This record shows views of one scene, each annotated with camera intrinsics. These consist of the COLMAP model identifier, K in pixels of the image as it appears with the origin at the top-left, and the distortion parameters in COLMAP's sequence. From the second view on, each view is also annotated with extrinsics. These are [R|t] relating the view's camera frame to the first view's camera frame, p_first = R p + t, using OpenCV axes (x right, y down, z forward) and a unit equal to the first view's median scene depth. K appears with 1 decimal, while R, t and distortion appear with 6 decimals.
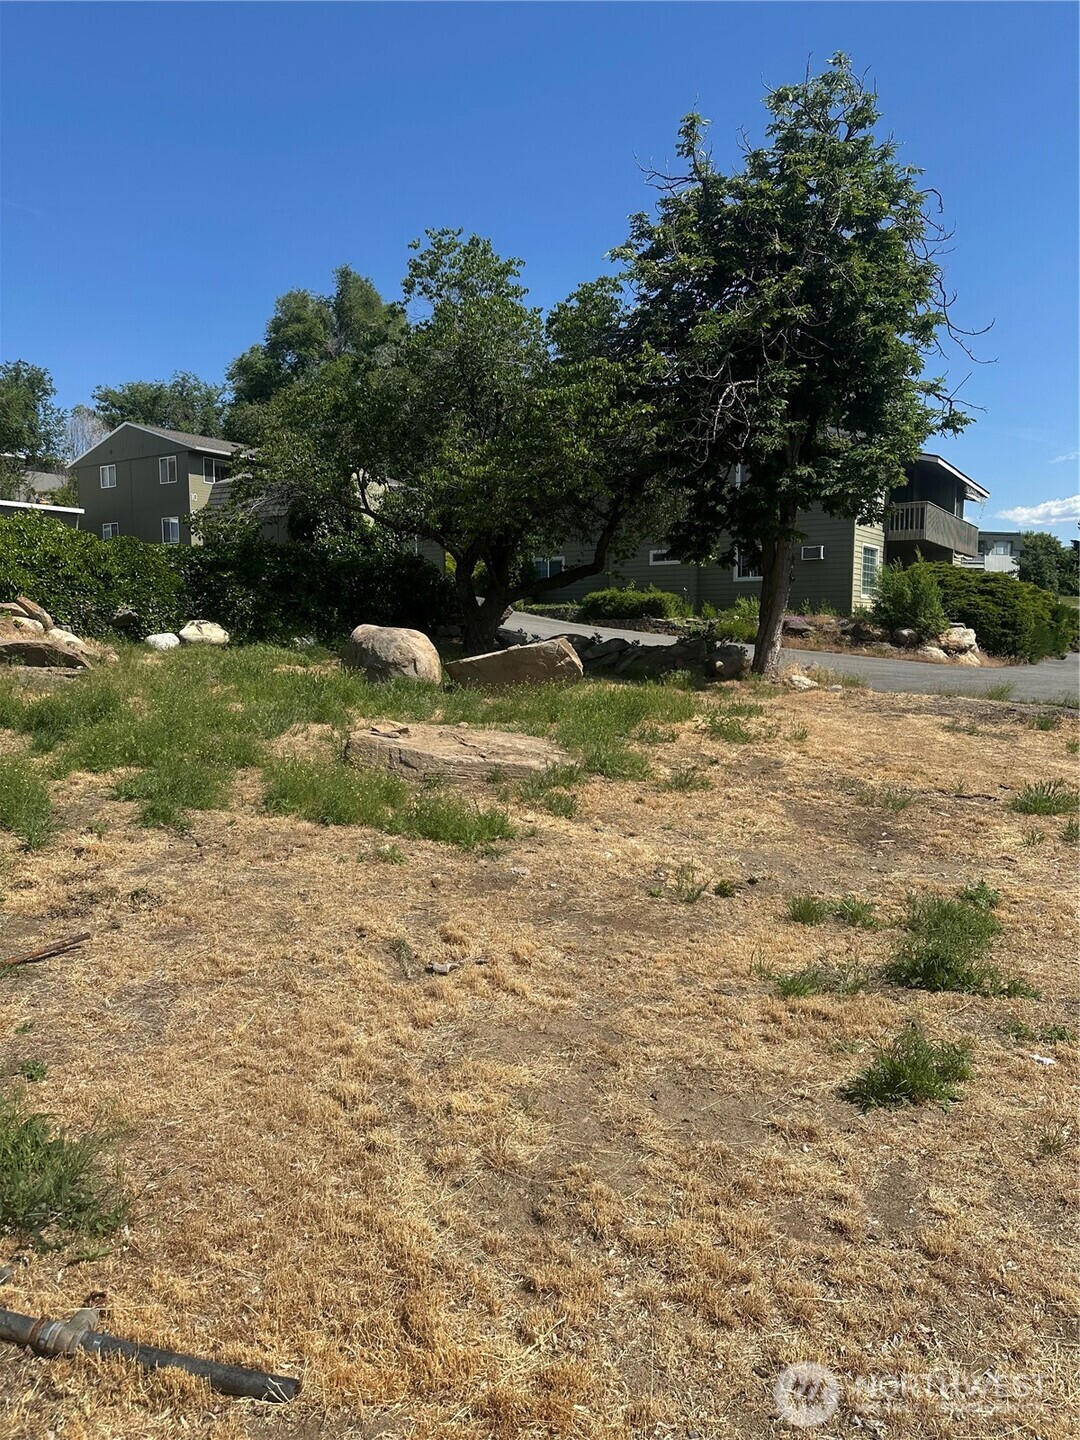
lens RADIAL K [[1009.9, 0, 544.7], [0, 1009.9, 711.4], [0, 0, 1]] dist [0.068492, -0.003274]
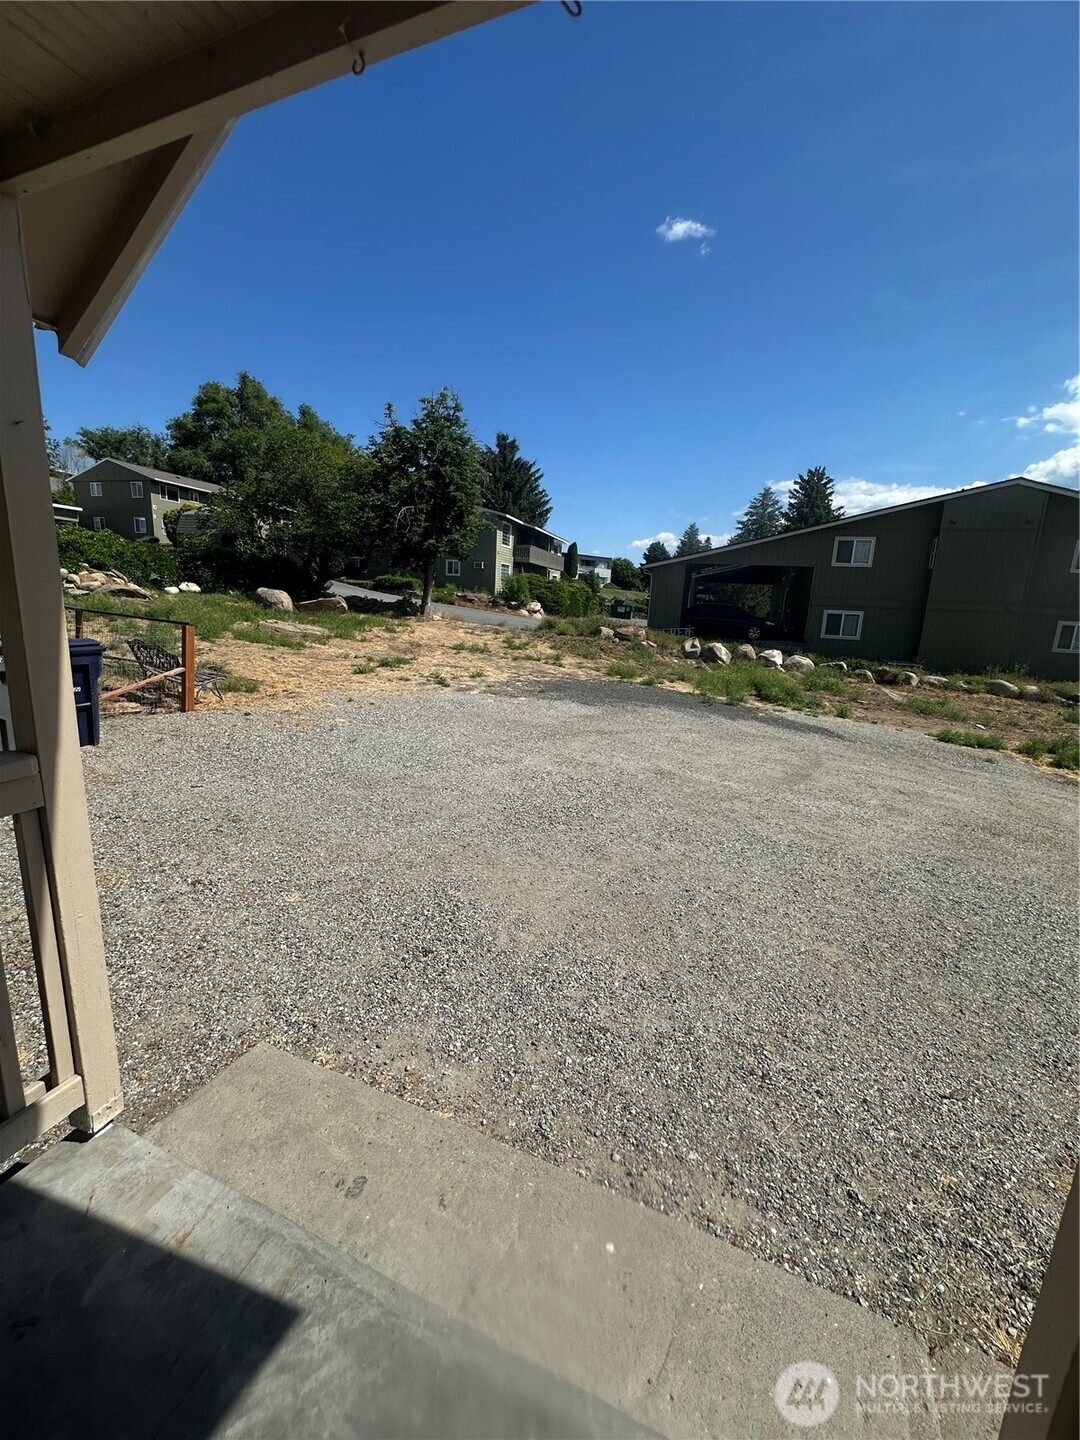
lens RADIAL K [[577.5, 0, 540.0], [0, 577.5, 720.0], [0, 0, 1]] dist [-0.001516, -0.000684]
pose [[0.963456, -0.004820, 0.267824, 0.098310], [-0.029580, 0.991809, 0.124259, 0.040510], [-0.266229, -0.127640, 0.955421, -0.572403]]
